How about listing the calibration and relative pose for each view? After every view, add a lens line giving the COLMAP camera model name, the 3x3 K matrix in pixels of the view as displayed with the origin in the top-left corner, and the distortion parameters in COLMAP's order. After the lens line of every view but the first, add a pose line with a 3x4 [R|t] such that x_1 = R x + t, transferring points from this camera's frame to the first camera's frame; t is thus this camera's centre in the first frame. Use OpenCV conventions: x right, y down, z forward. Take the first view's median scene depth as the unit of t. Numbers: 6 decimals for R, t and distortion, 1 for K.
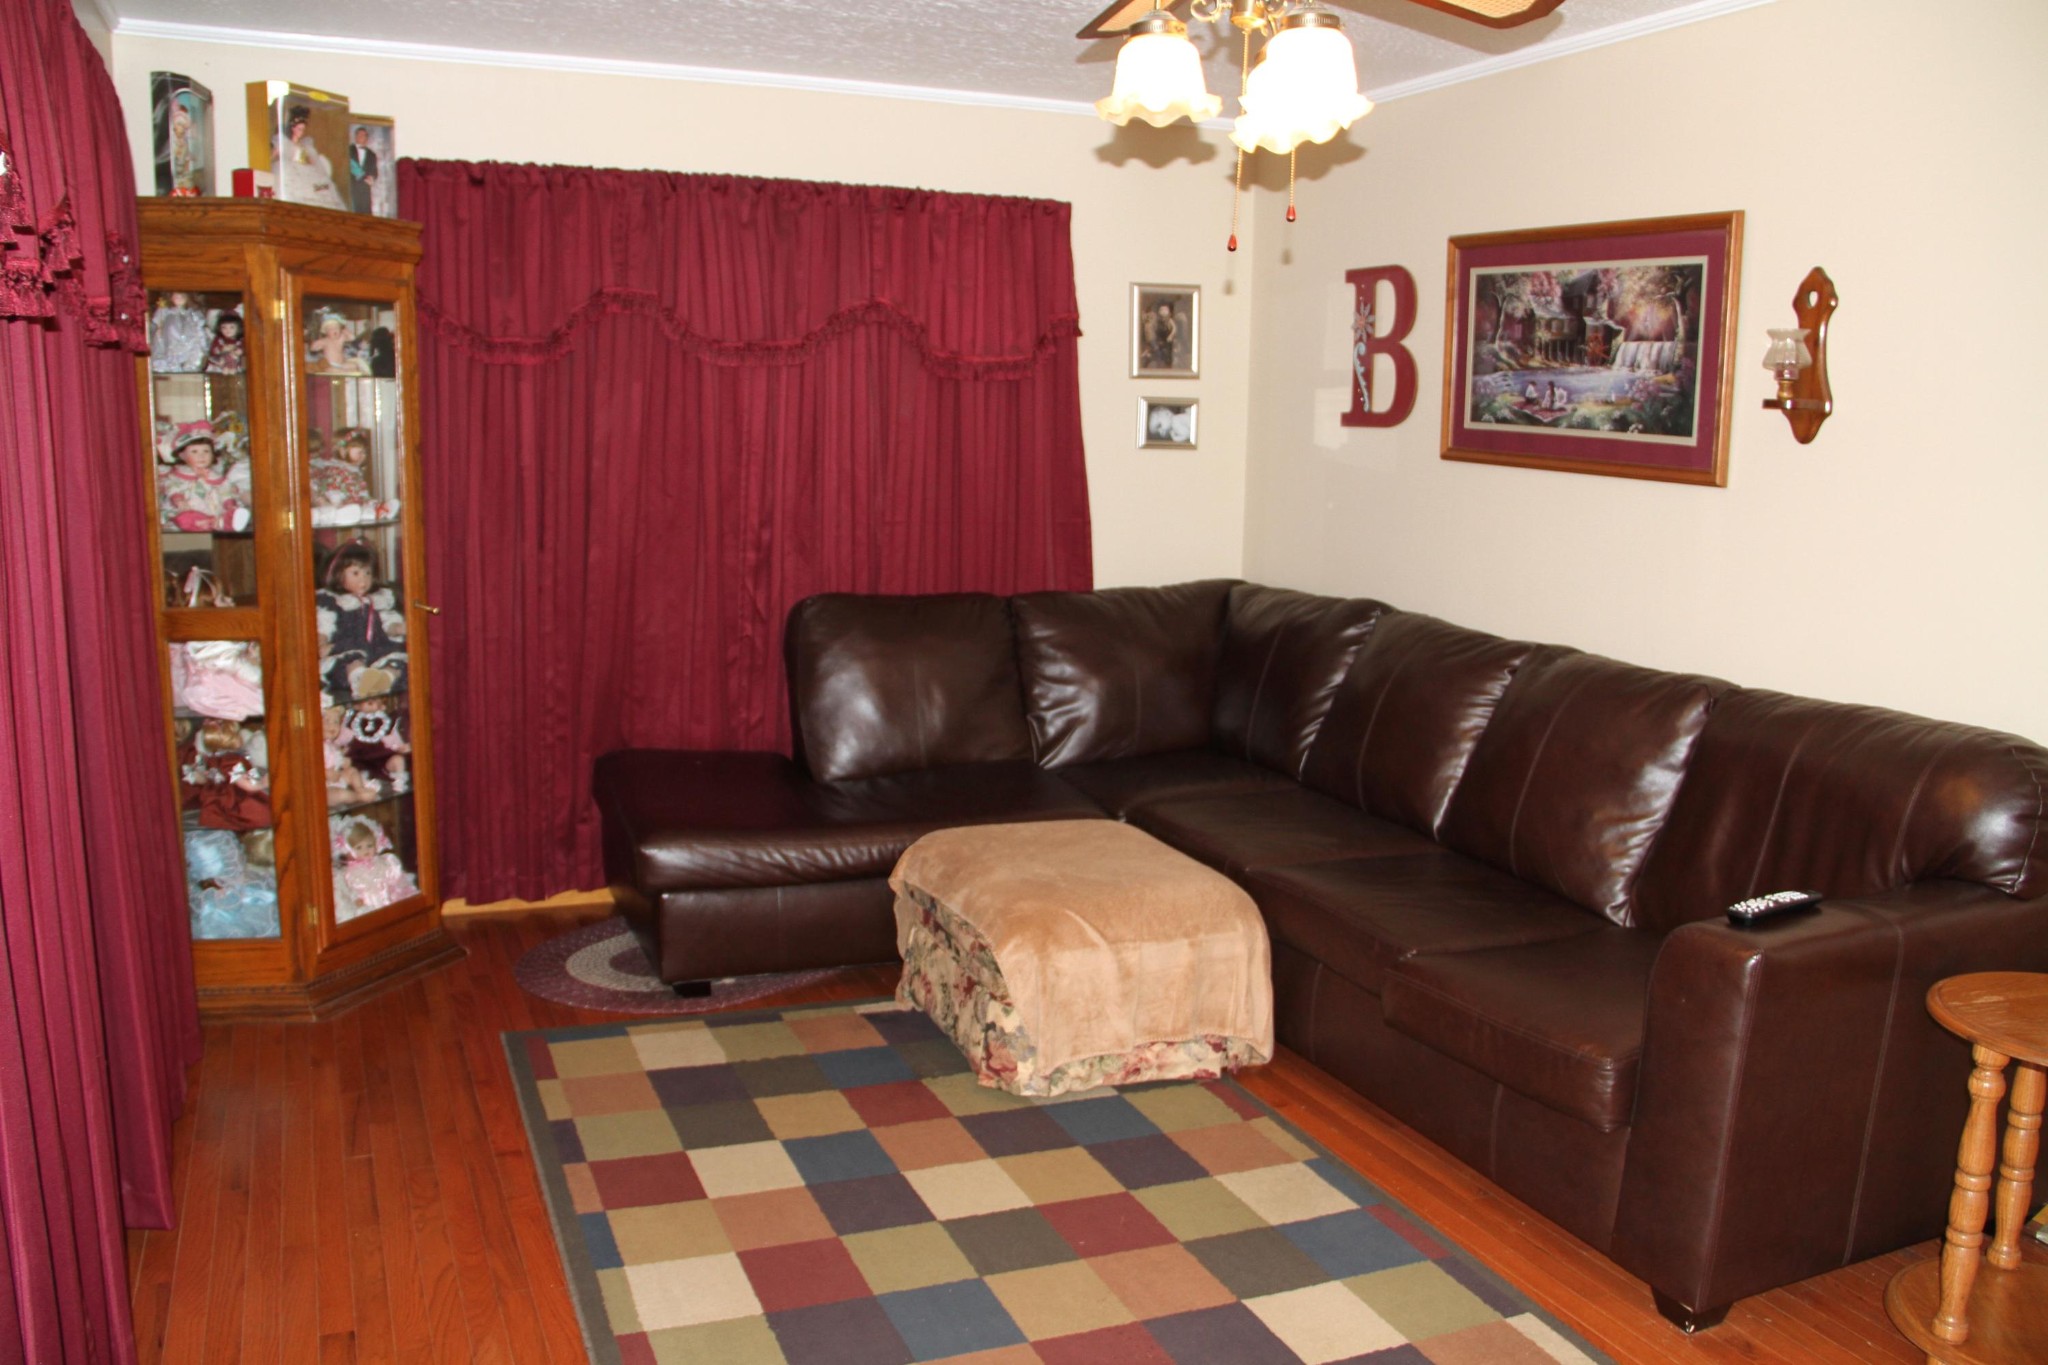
lens RADIAL K [[1696.2, 0, 1024.0], [0, 1696.2, 682.5], [0, 0, 1]] dist [-0.167069, 0.141488]
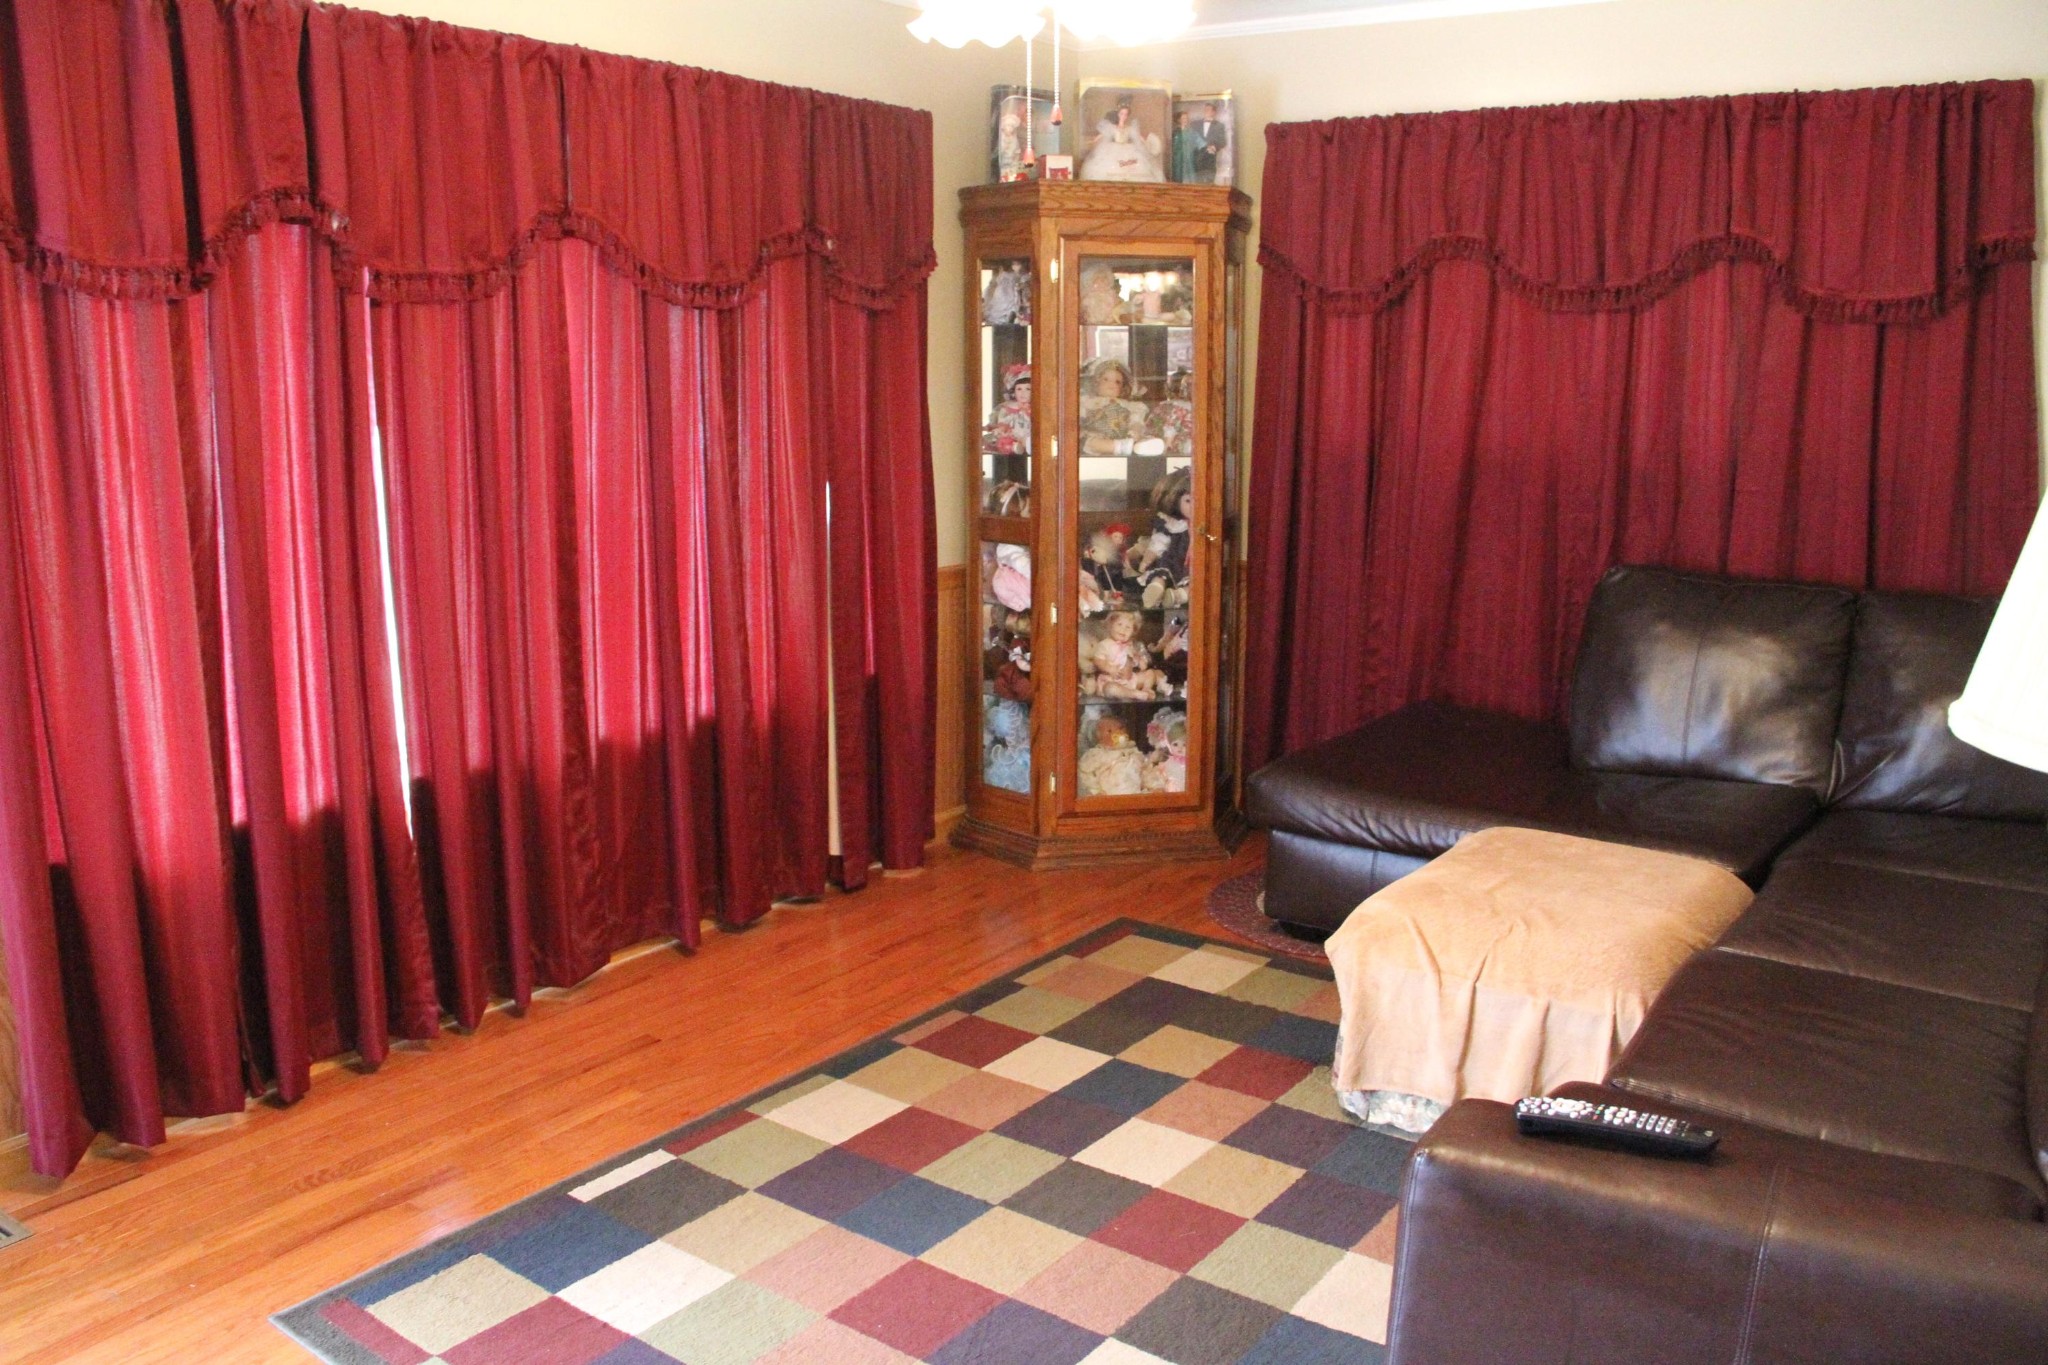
lens RADIAL K [[1696.2, 0, 1024.0], [0, 1696.2, 682.5], [0, 0, 1]] dist [-0.167069, 0.141488]
pose [[0.525595, 0.142816, -0.838662, 0.617500], [-0.124640, 0.988098, 0.090150, -0.040032], [0.841555, 0.057148, 0.537140, 0.351454]]
